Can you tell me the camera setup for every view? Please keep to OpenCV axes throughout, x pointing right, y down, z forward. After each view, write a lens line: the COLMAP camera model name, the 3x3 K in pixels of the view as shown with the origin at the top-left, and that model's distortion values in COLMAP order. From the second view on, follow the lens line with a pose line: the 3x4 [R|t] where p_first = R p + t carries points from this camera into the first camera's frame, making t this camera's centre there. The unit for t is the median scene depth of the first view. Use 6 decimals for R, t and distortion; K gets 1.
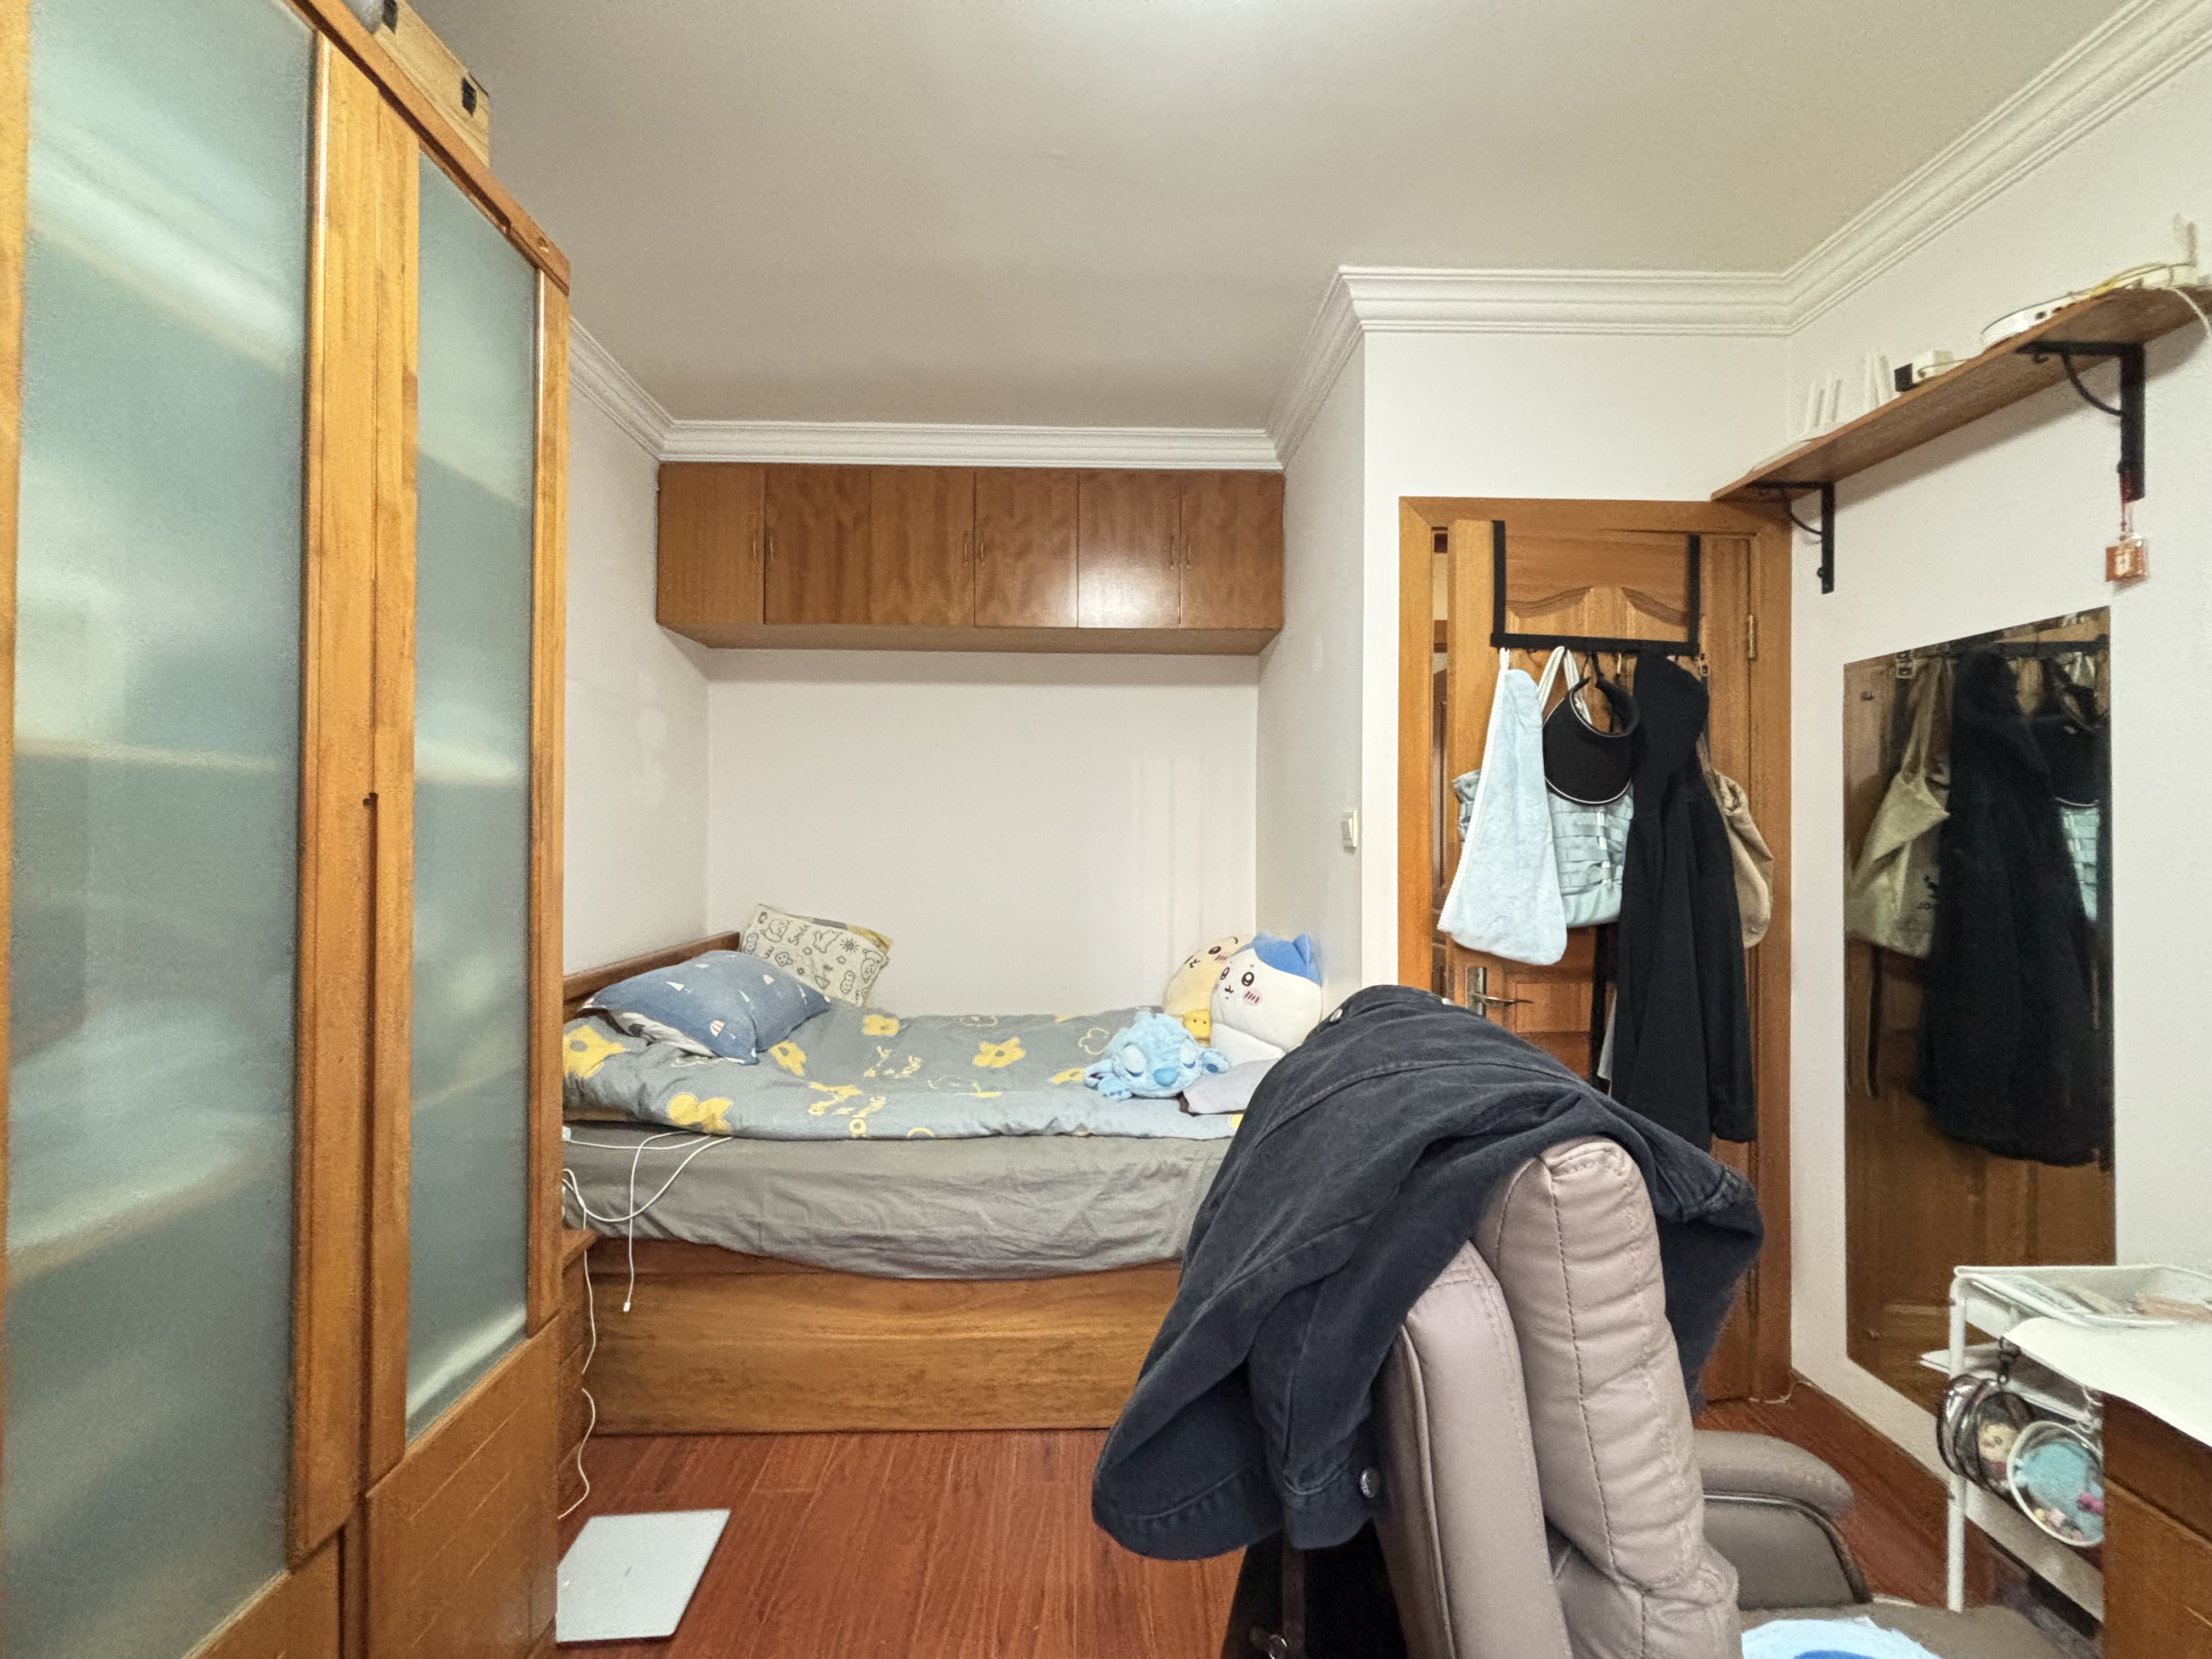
lens RADIAL K [[885.6, 0, 1102.9], [0, 885.6, 827.4], [0, 0, 1]] dist [-0.000519, -0.000369]
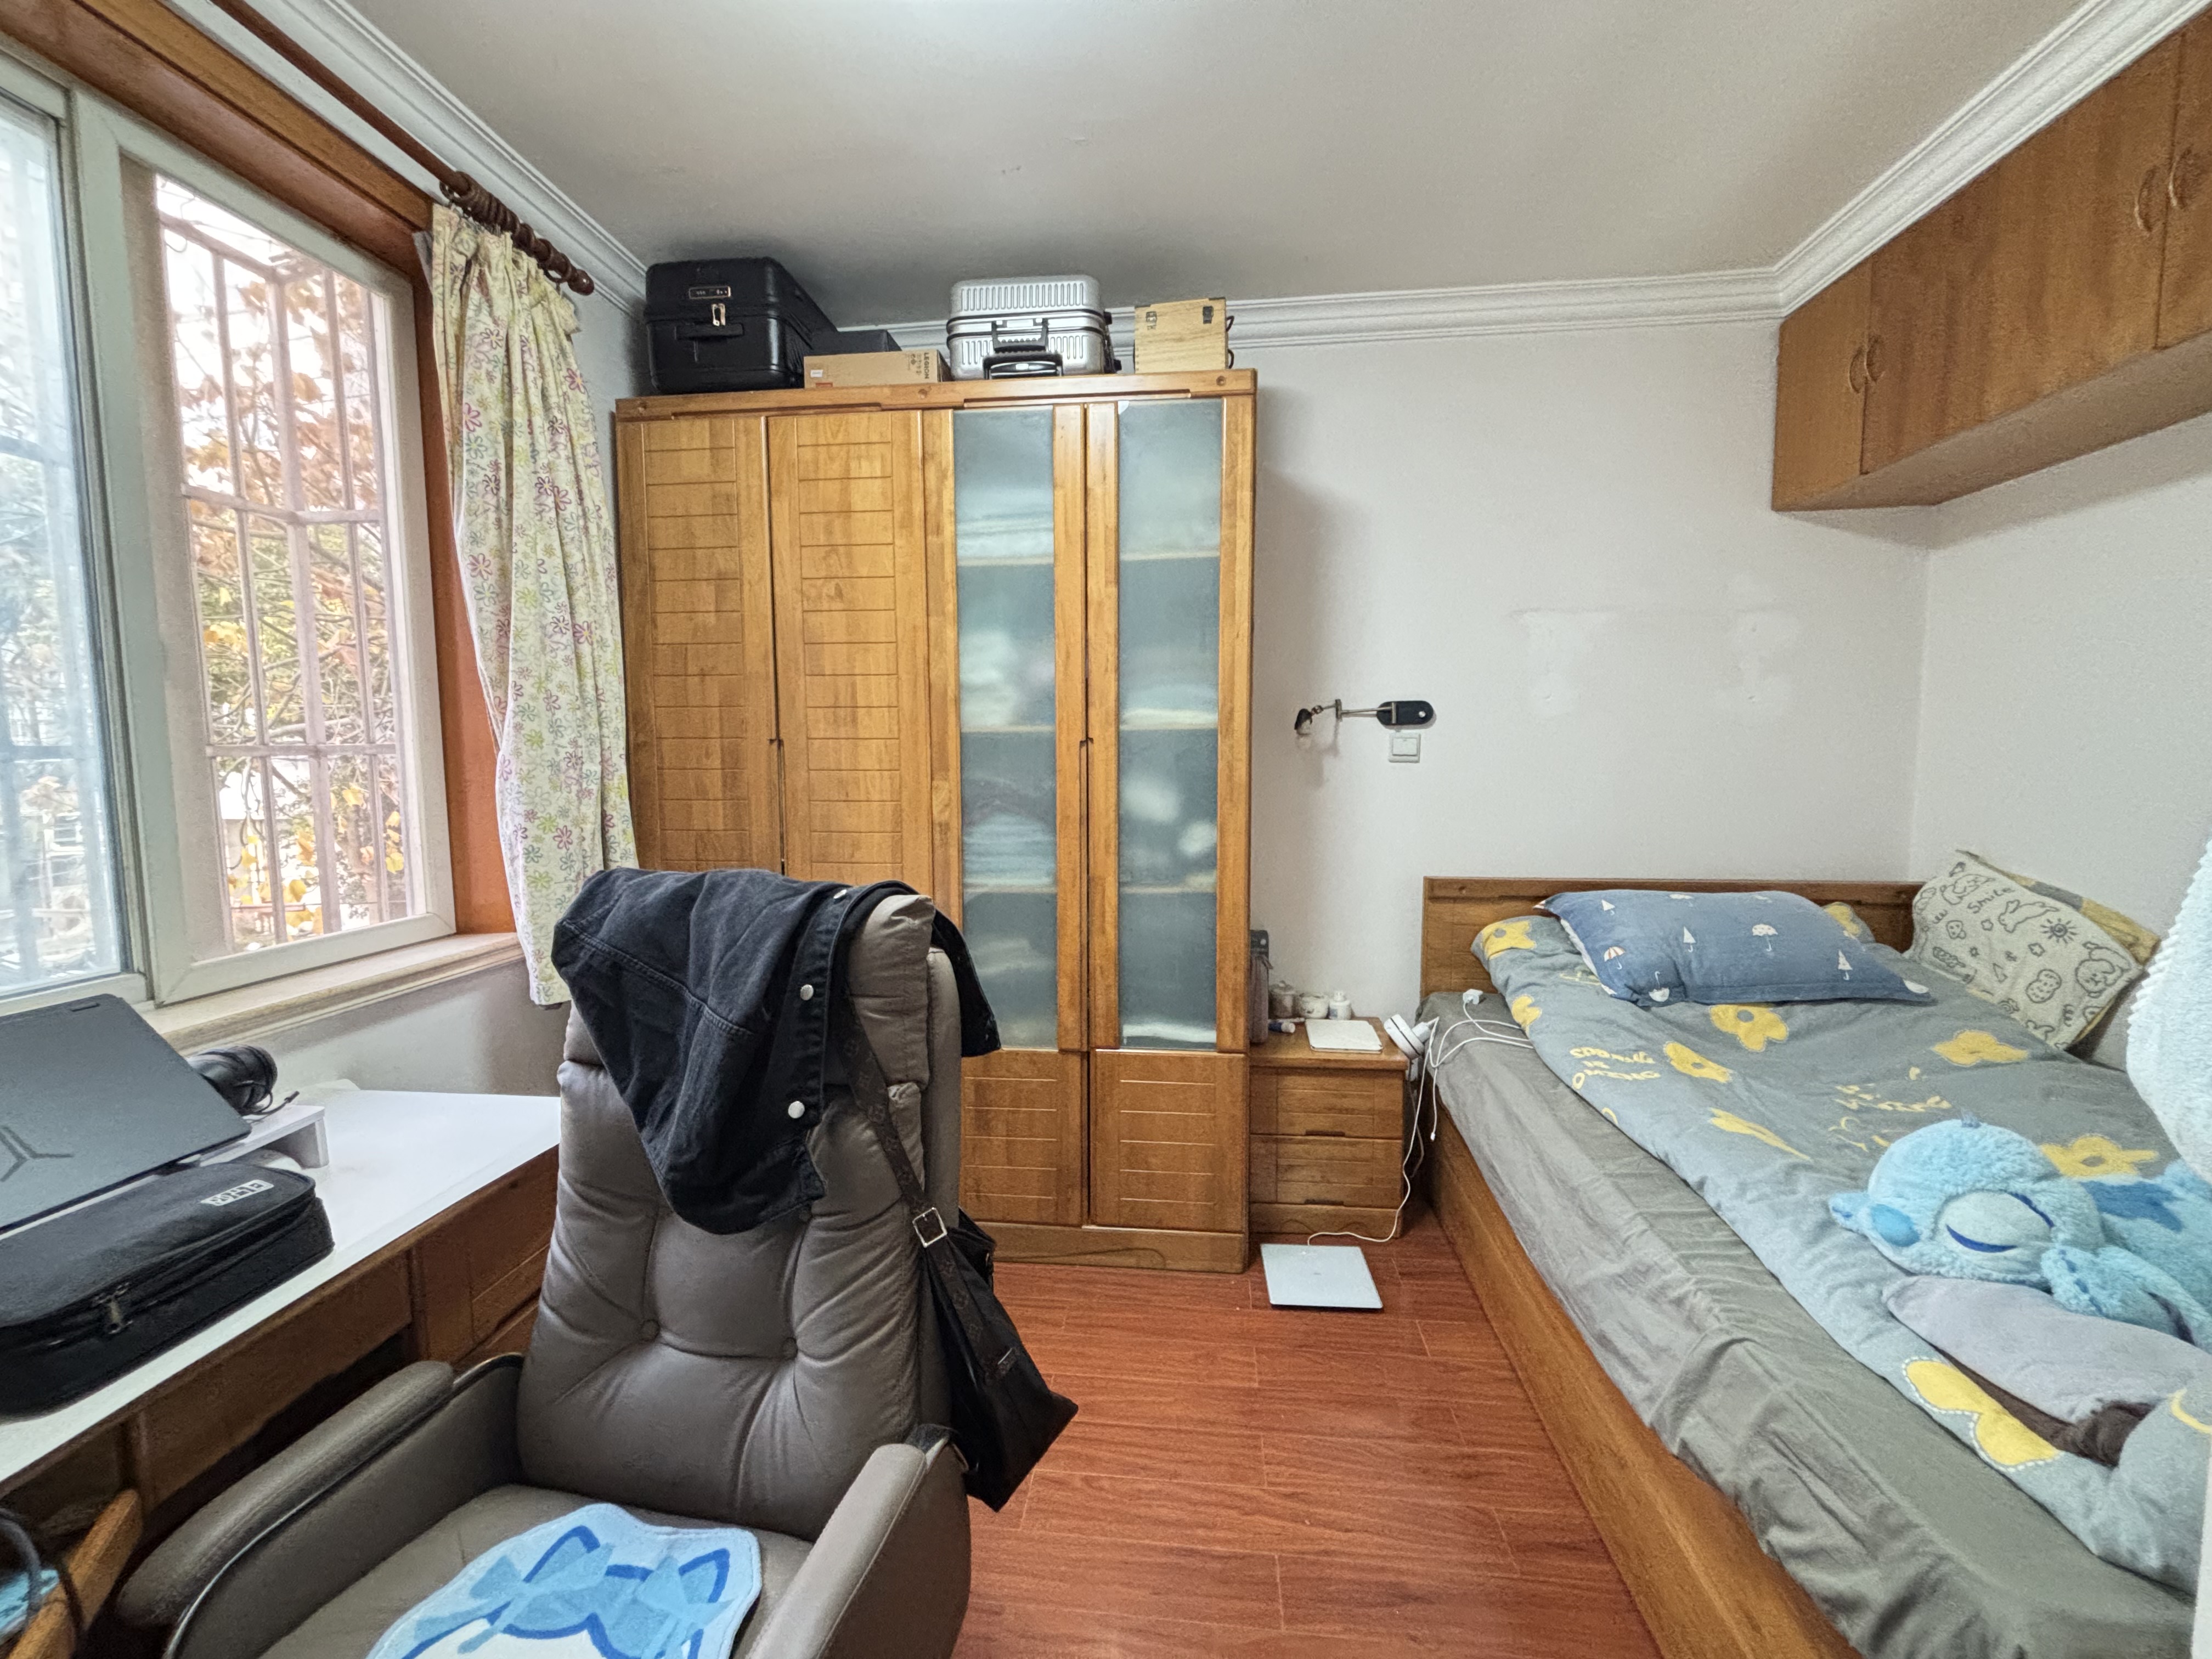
lens RADIAL K [[885.6, 0, 1102.9], [0, 885.6, 827.4], [0, 0, 1]] dist [-0.000519, -0.000369]
pose [[-0.133030, 0.080021, -0.987876, 0.471621], [0.011178, 0.996793, 0.079238, 0.002809], [0.991049, -0.000502, -0.133498, 0.458629]]
